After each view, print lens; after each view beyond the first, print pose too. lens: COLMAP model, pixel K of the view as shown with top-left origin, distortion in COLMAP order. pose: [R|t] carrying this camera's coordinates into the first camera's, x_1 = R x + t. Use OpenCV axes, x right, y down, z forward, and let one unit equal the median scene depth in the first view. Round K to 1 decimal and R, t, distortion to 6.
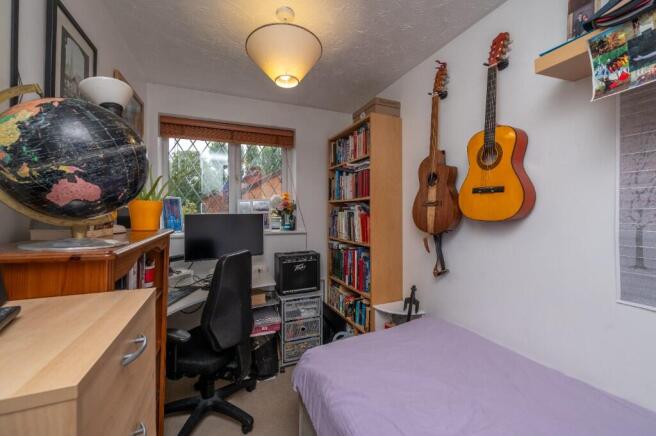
lens RADIAL K [[270.5, 0, 340.3], [0, 270.5, 214.6], [0, 0, 1]] dist [-0.005614, -0.000308]
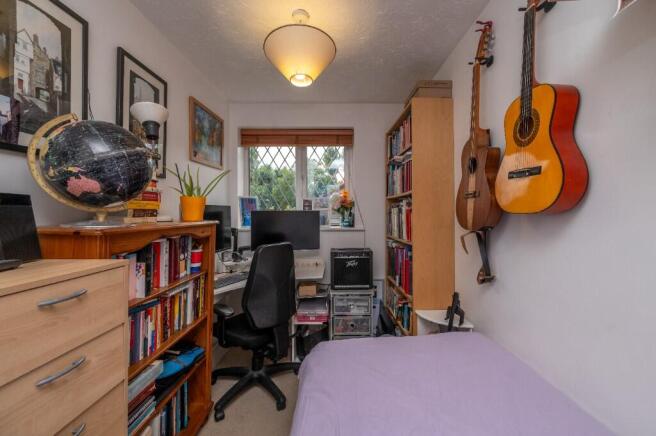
lens RADIAL K [[270.5, 0, 340.3], [0, 270.5, 214.6], [0, 0, 1]] dist [-0.005614, -0.000308]
pose [[0.924126, 0.001214, -0.382086, 0.227359], [-0.002772, 0.999990, -0.003529, 0.019040], [0.382078, 0.004320, 0.924120, 0.064232]]
